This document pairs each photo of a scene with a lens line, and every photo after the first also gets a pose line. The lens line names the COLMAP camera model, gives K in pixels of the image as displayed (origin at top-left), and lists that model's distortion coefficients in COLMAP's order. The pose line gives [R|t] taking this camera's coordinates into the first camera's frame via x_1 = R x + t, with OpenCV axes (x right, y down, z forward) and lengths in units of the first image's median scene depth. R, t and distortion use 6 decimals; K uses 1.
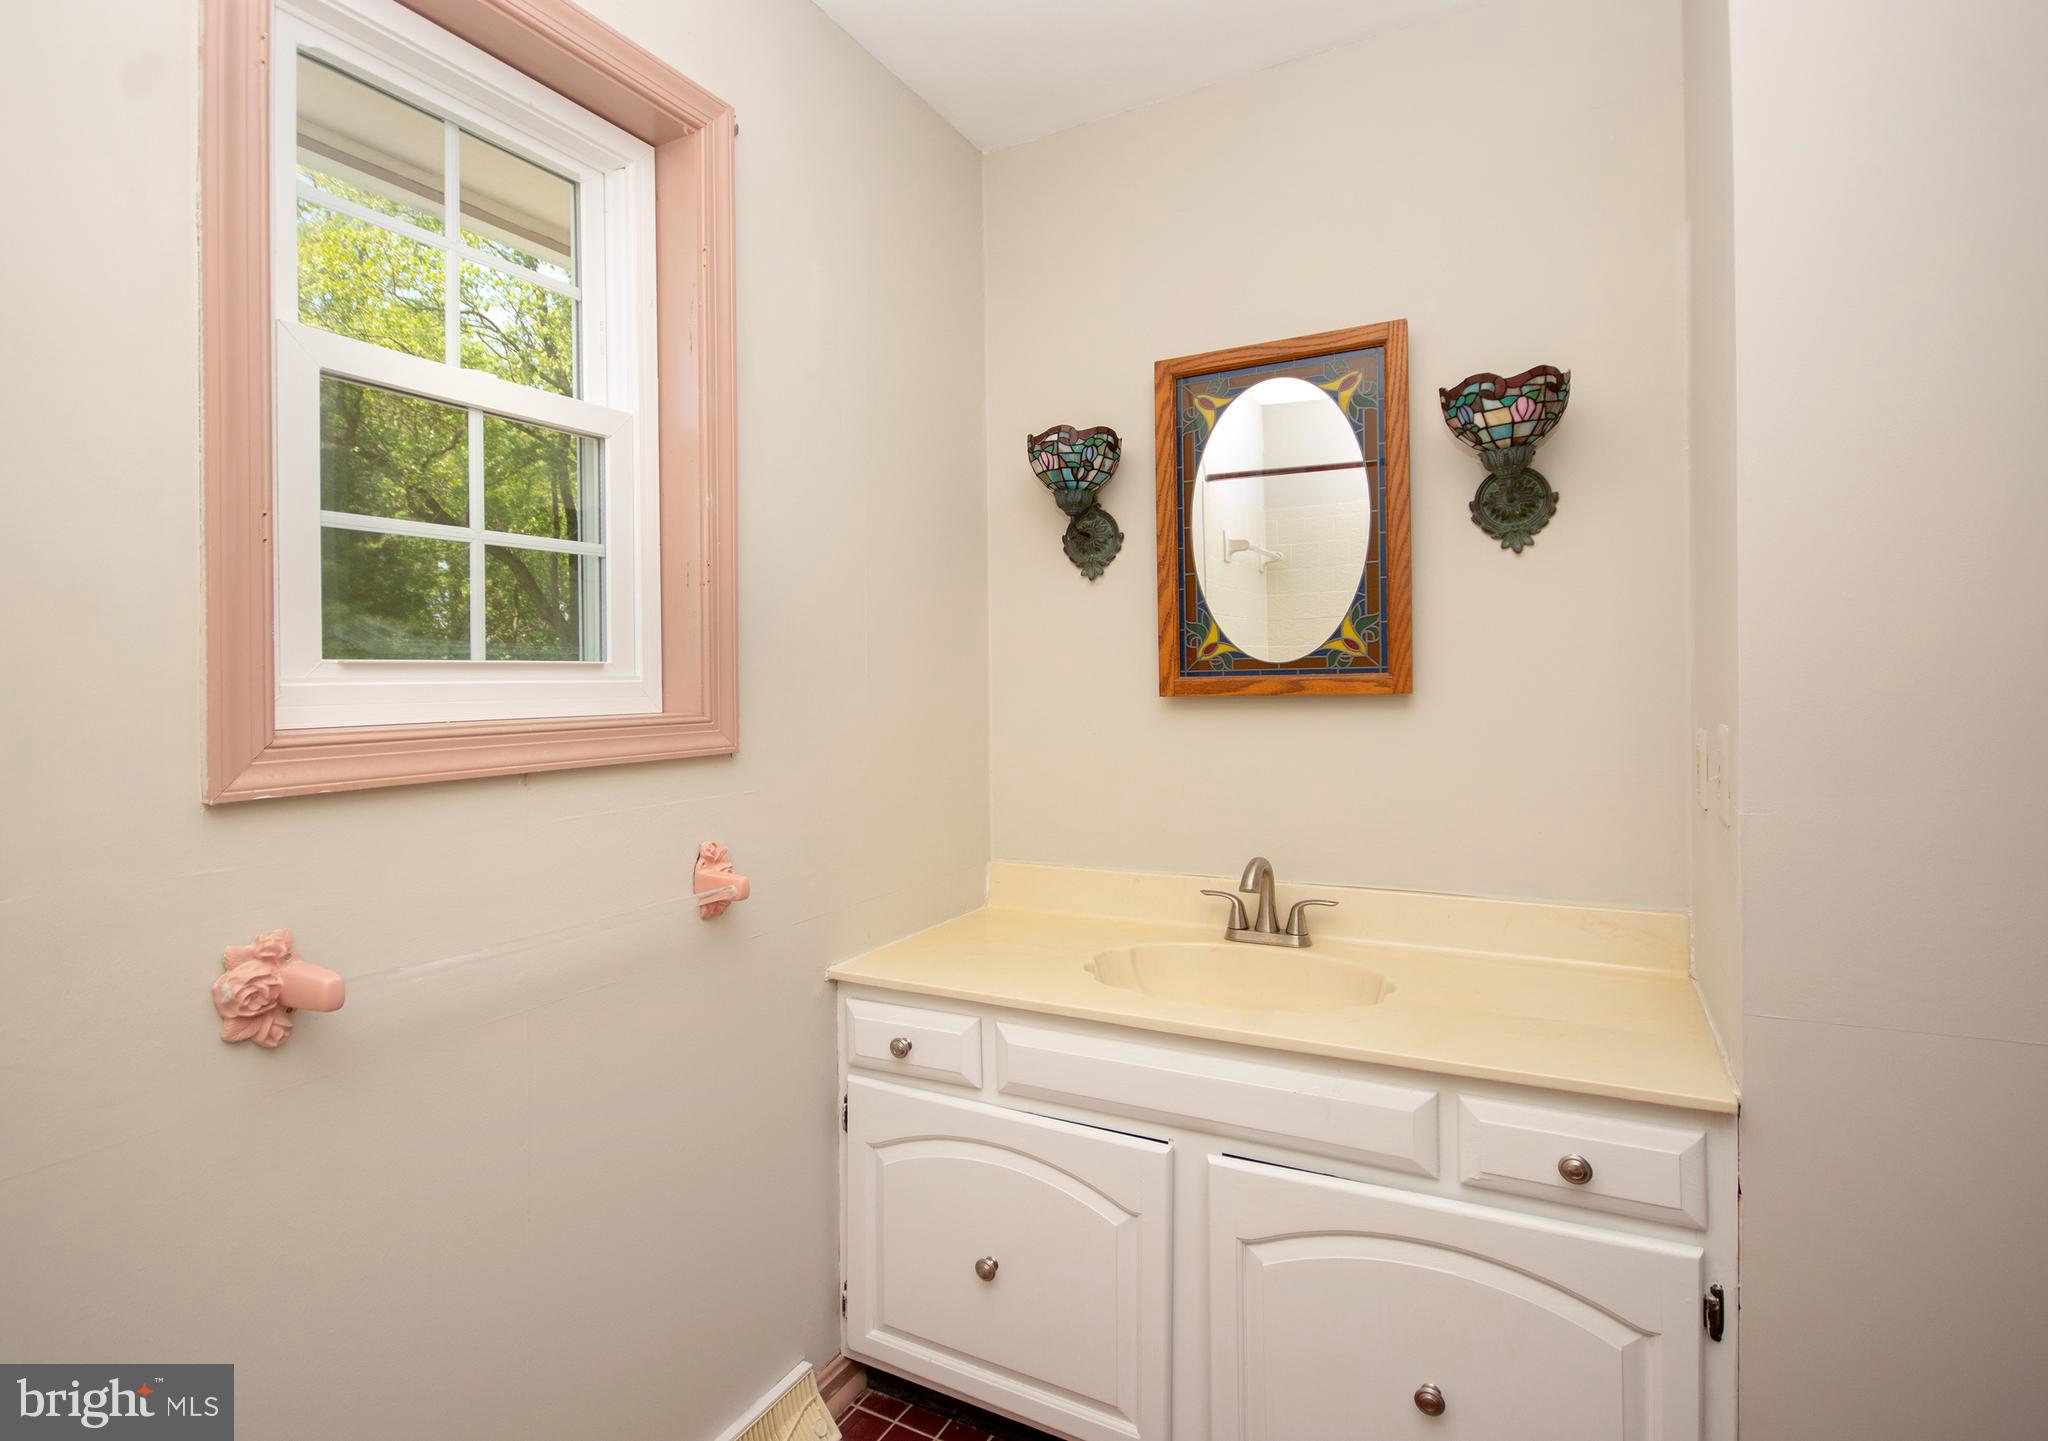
lens RADIAL K [[1010.1, 0, 1029.4], [0, 1010.1, 721.2], [0, 0, 1]] dist [0.002250, 0.000448]
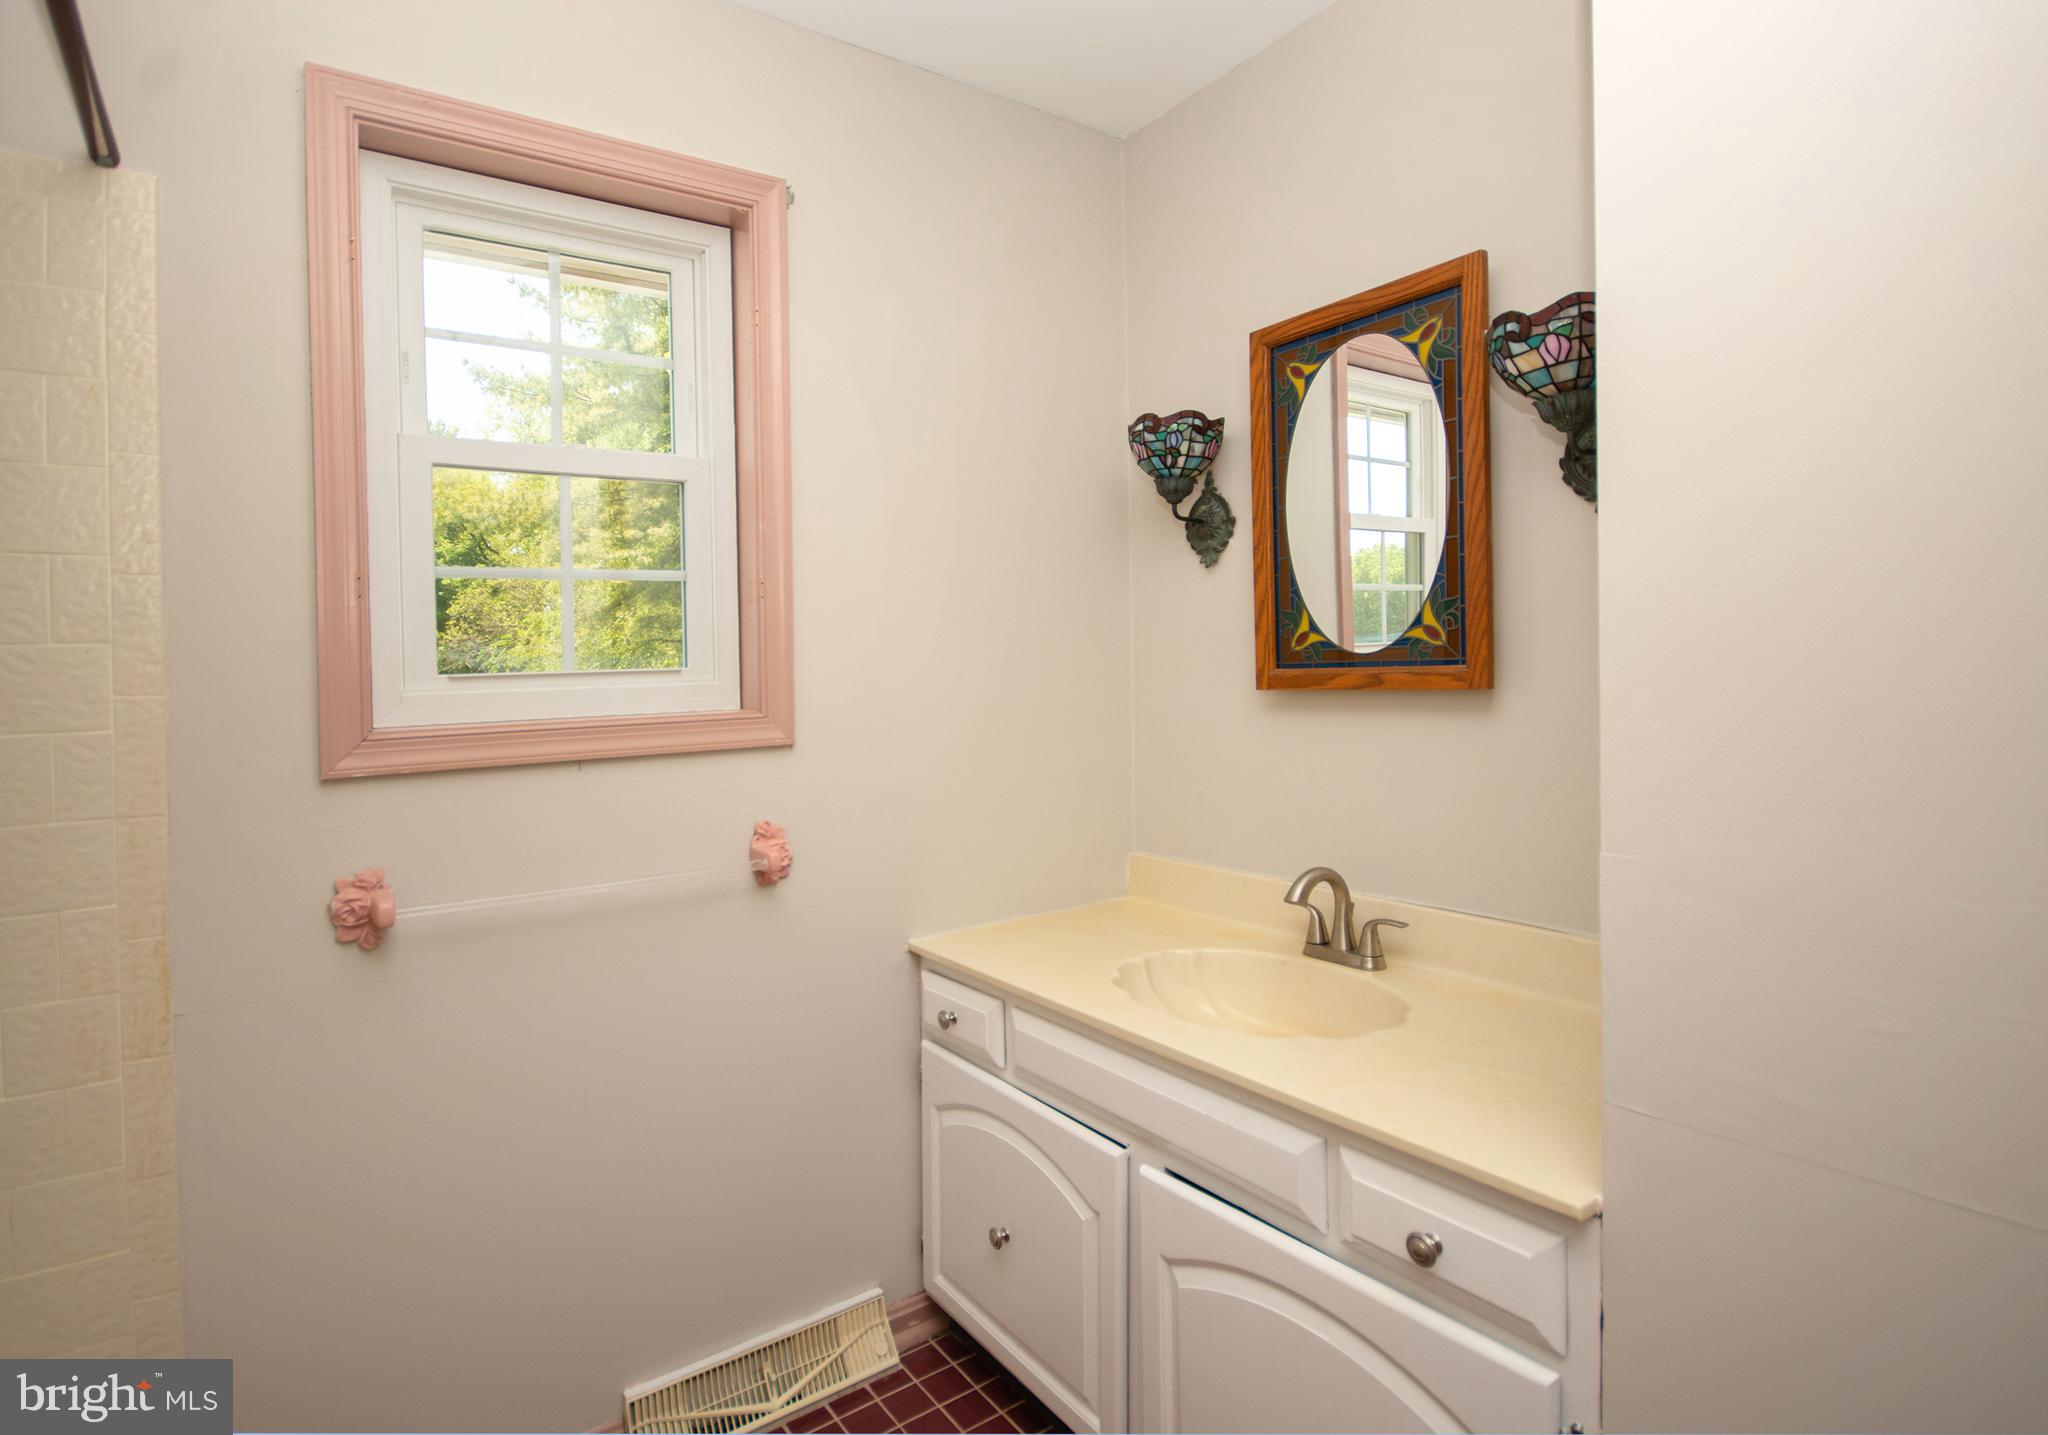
lens RADIAL K [[1040.8, 0, 1023.2], [0, 1040.8, 714.7], [0, 0, 1]] dist [-0.000243, -0.000383]
pose [[0.905091, 0.008543, -0.425132, 0.391464], [-0.001249, 0.999847, 0.017433, -0.020358], [0.425216, -0.015247, 0.904964, 0.034102]]
